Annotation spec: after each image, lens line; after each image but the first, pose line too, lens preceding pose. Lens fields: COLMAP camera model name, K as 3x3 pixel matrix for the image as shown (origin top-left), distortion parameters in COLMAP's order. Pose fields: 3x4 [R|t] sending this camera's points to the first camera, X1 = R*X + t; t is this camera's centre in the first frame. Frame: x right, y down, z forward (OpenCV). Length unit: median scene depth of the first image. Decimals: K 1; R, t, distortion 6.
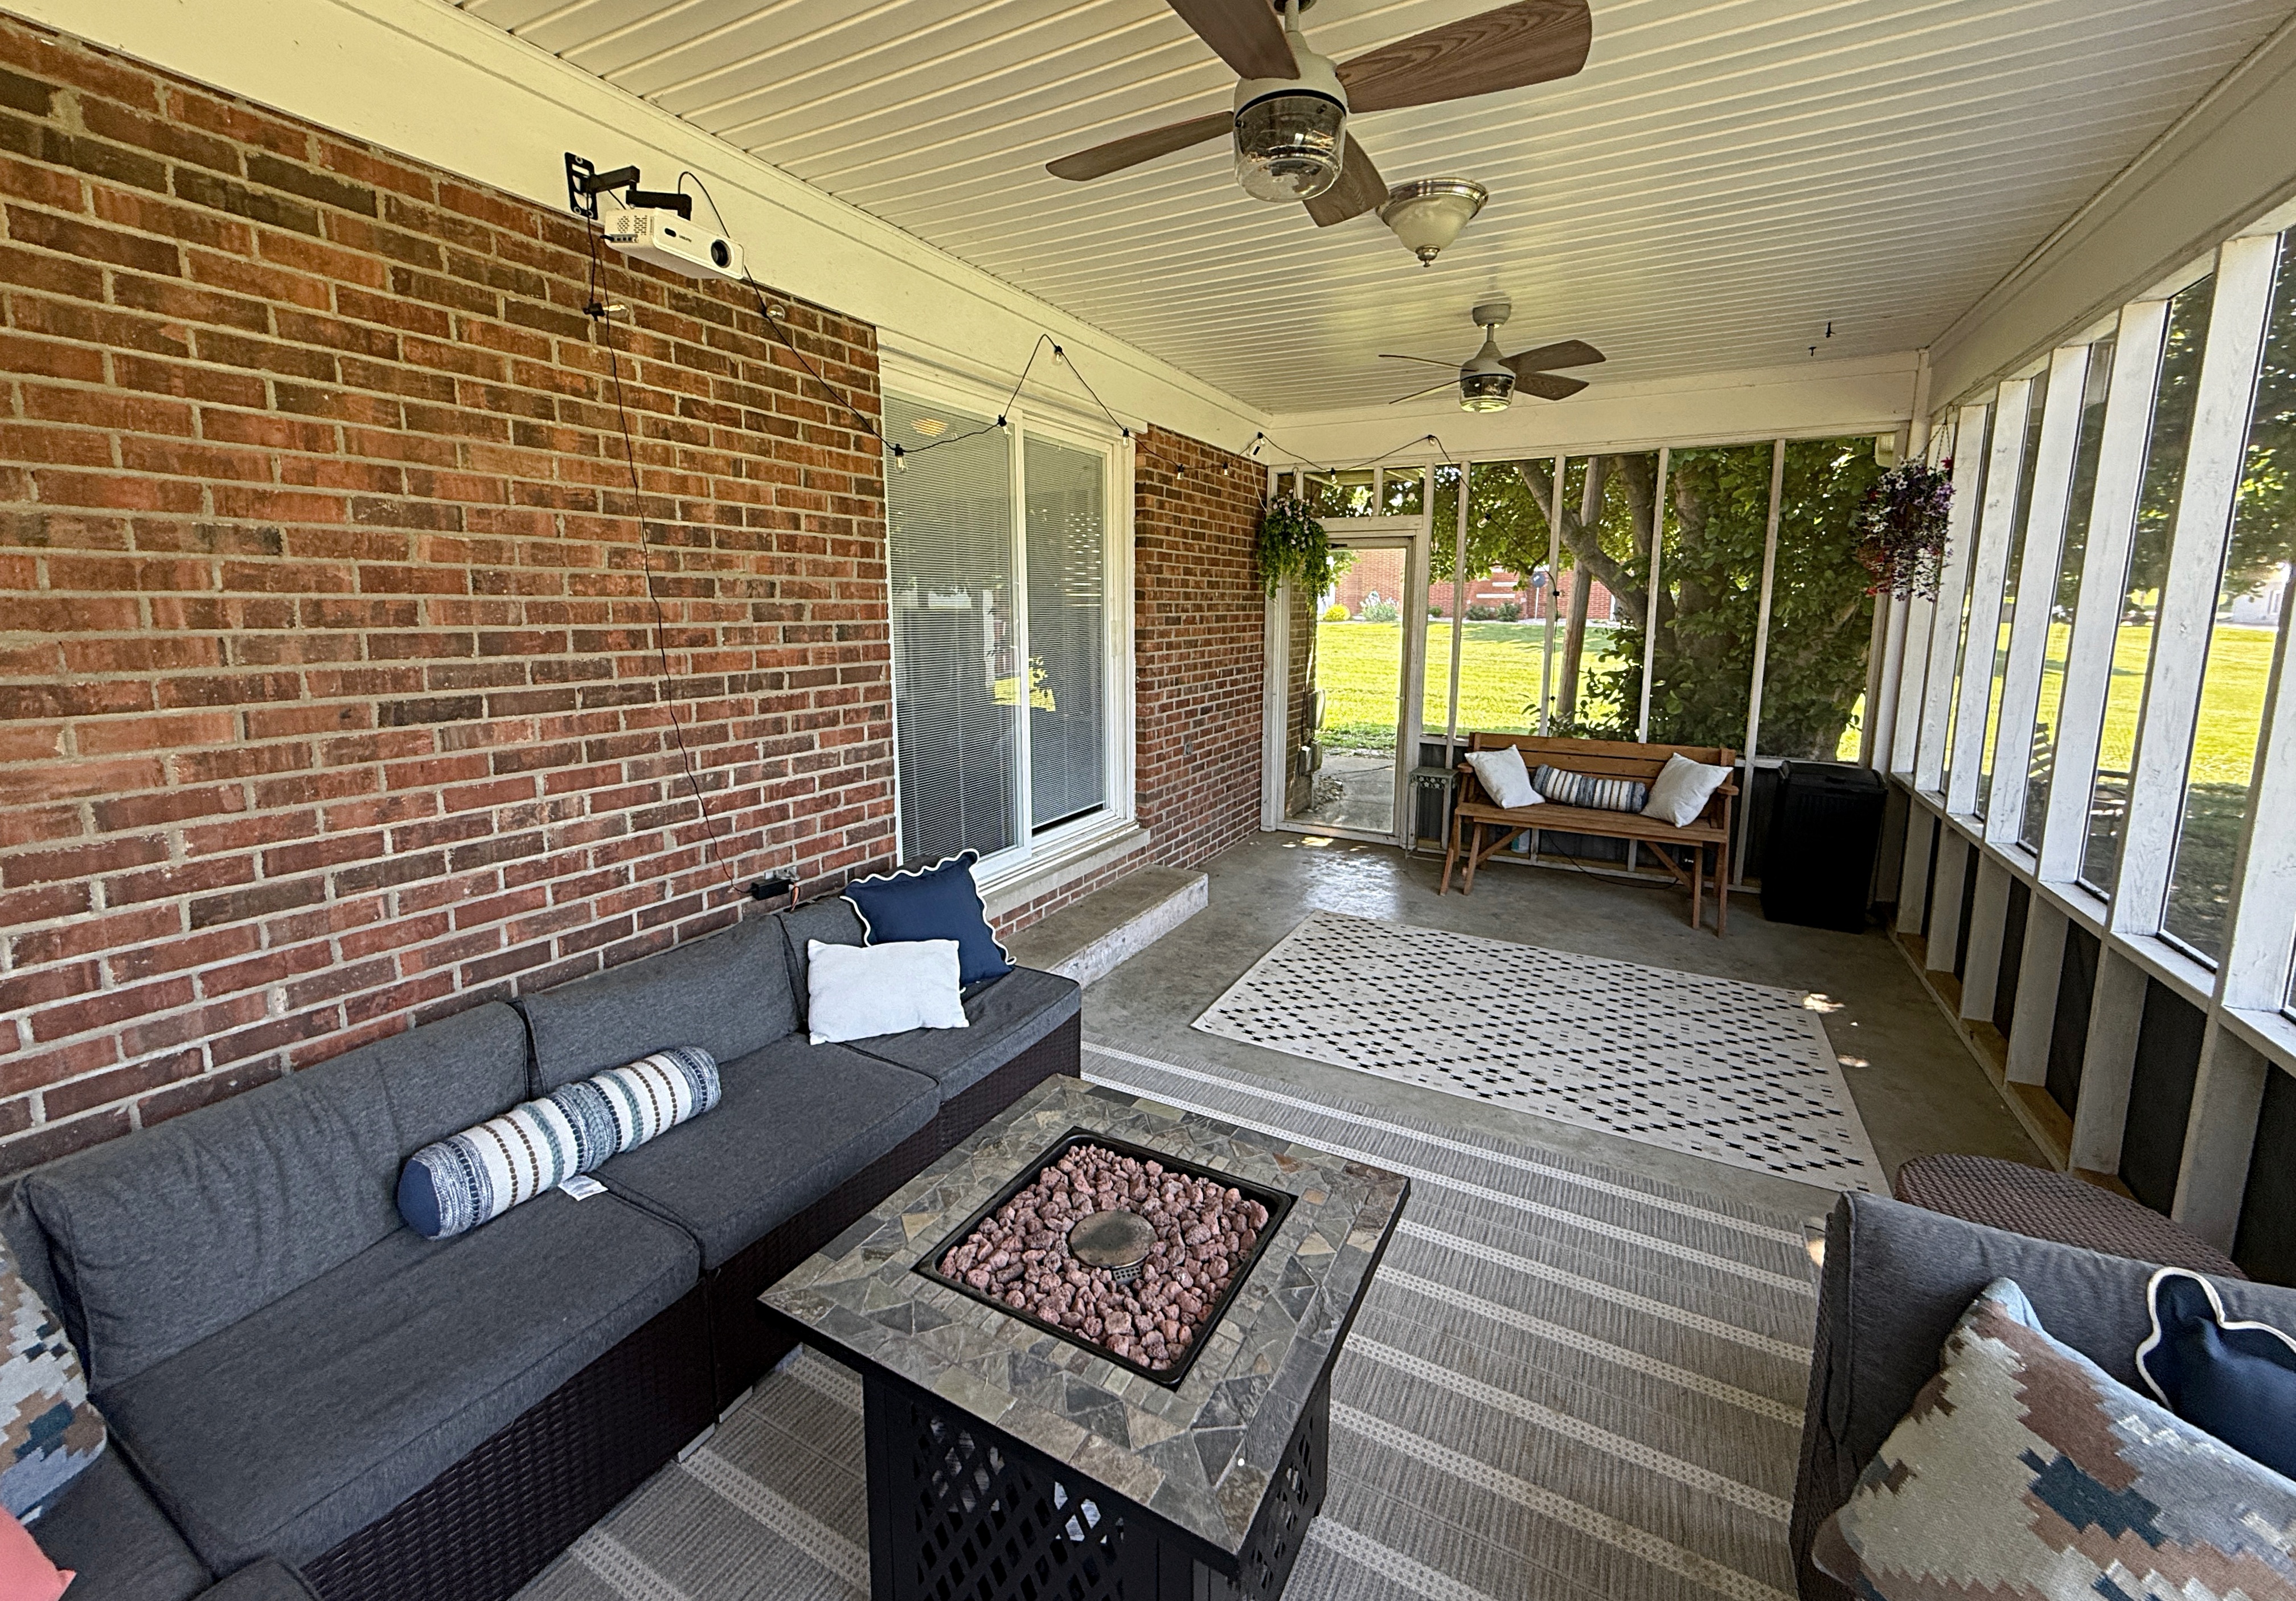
lens RADIAL K [[945.5, 0, 1143.7], [0, 945.5, 736.5], [0, 0, 1]] dist [0.000530, 0.000042]
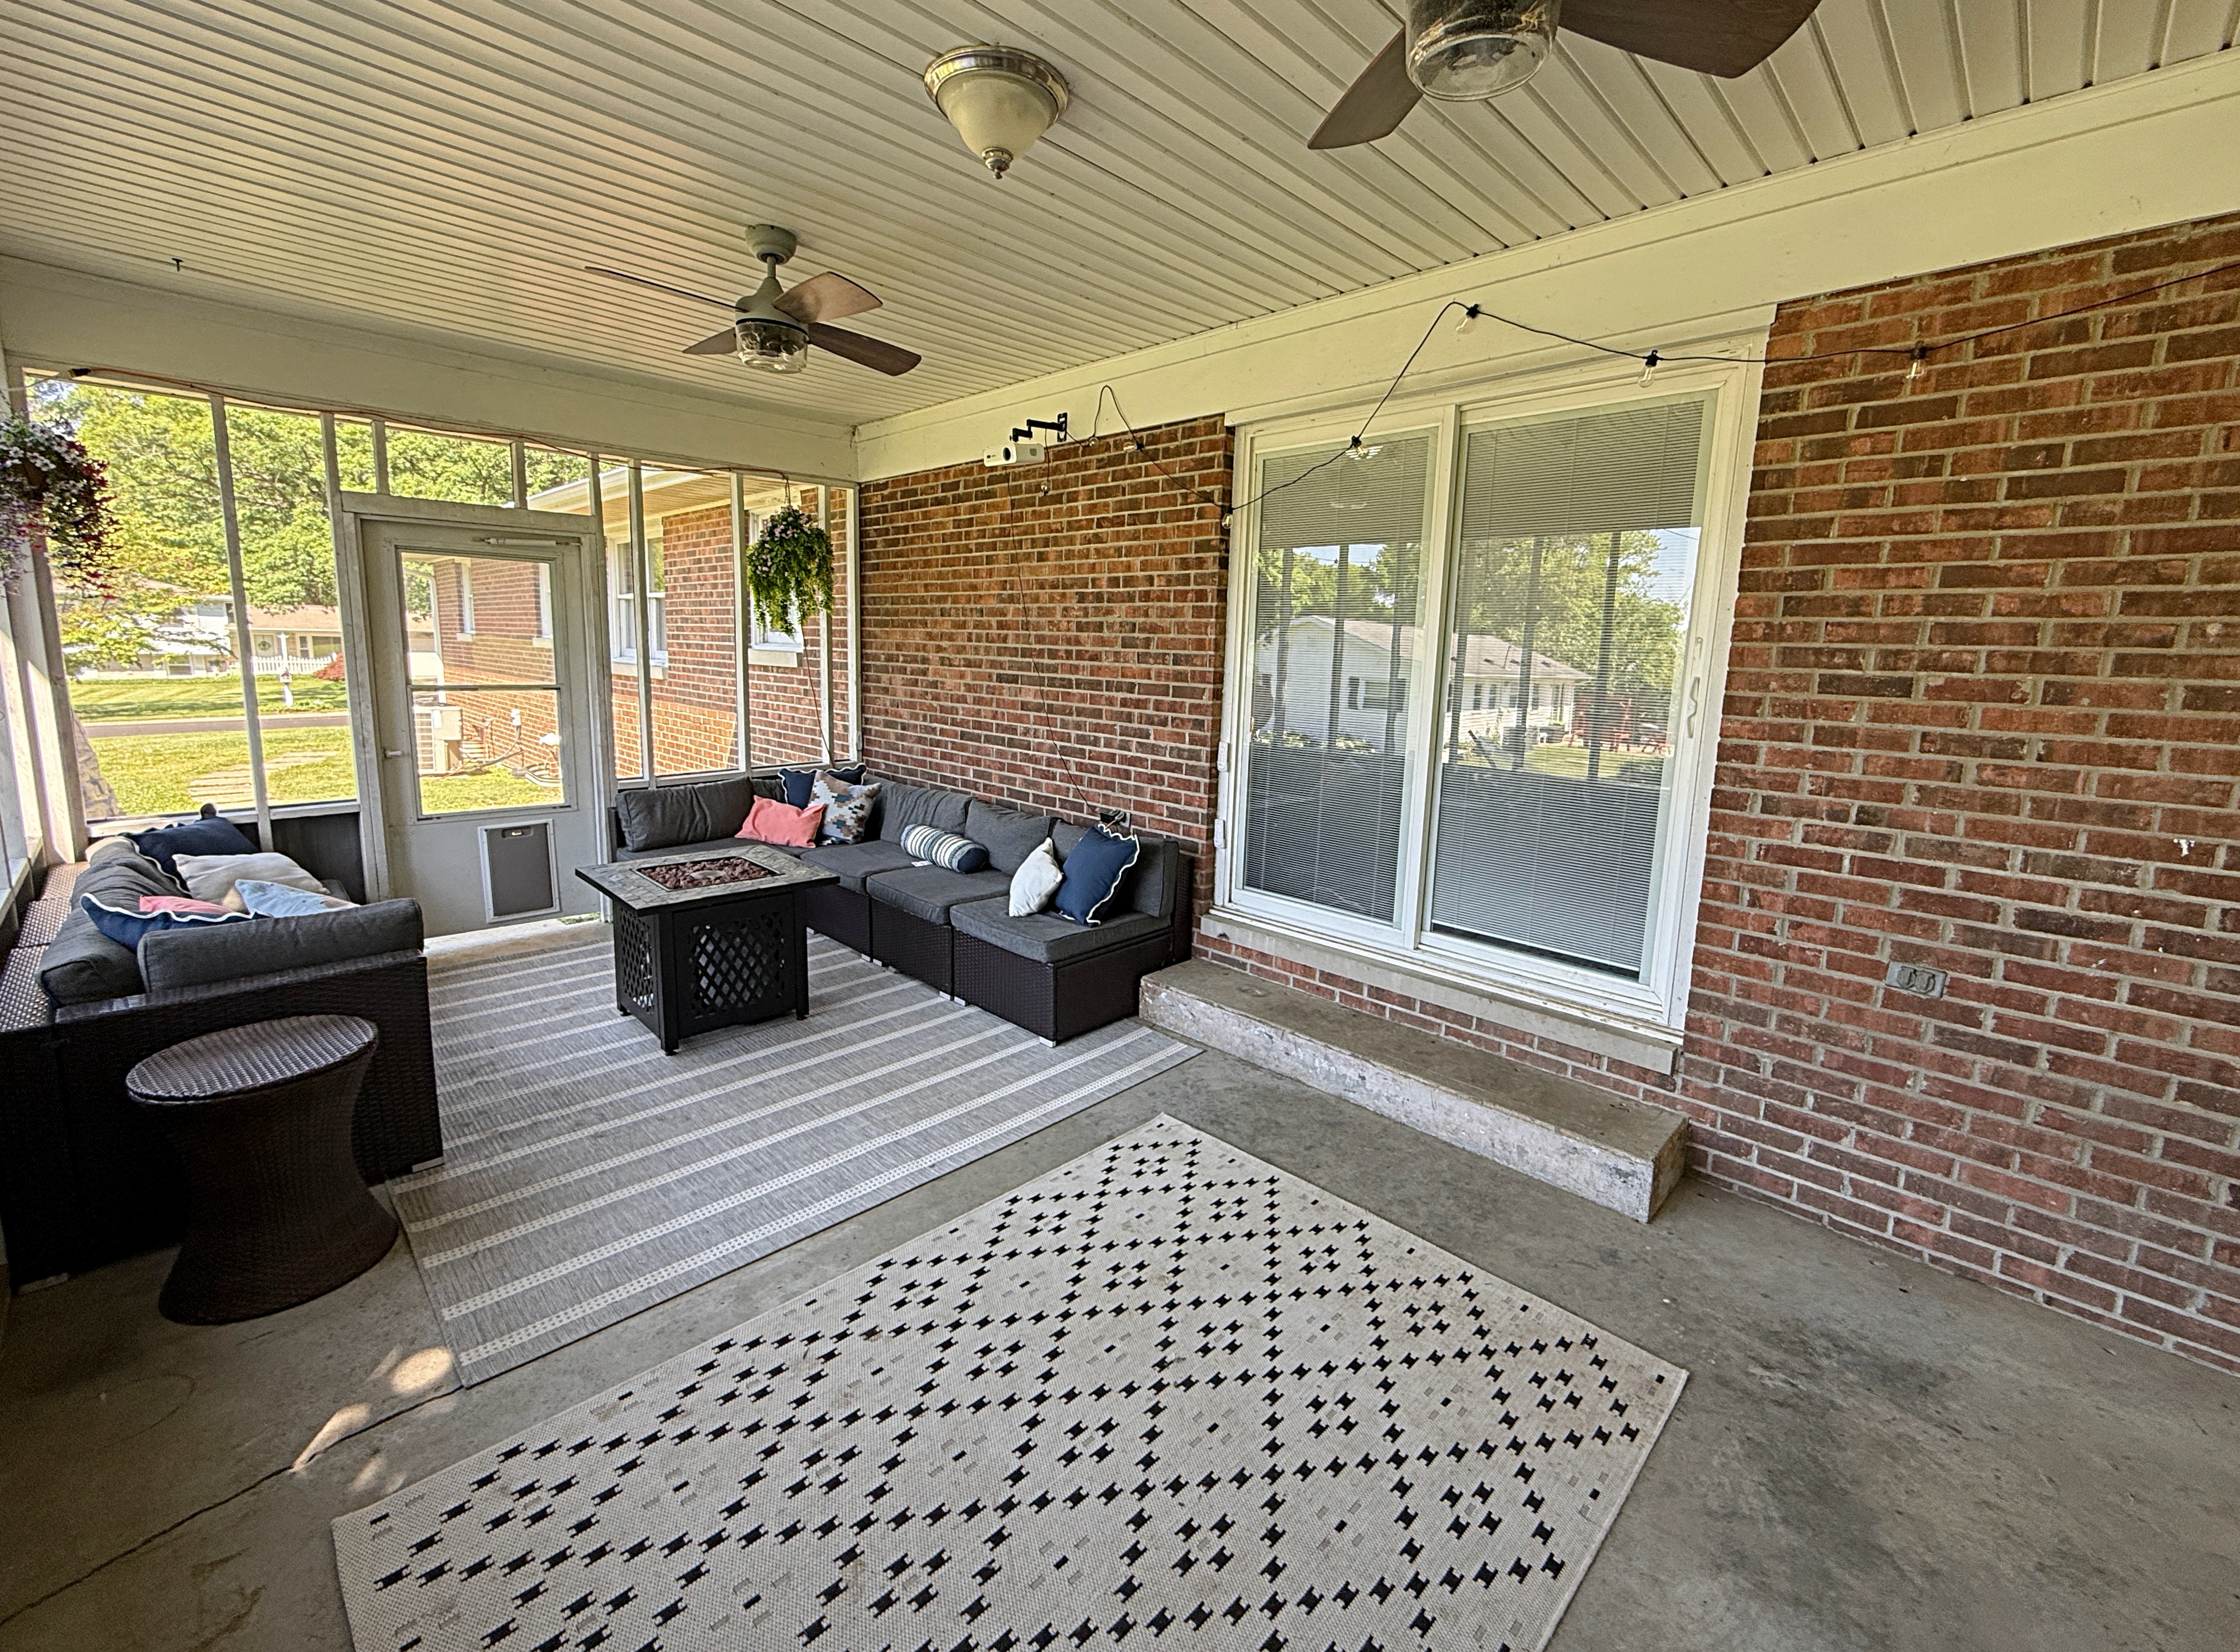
lens RADIAL K [[922.2, 0, 1124.9], [0, 922.2, 776.9], [0, 0, 1]] dist [-0.001370, -0.000031]
pose [[-0.281681, 0.128640, -0.950846, 1.053817], [-0.159671, 0.970870, 0.178650, -0.184658], [0.946130, 0.202144, -0.252935, 1.408480]]
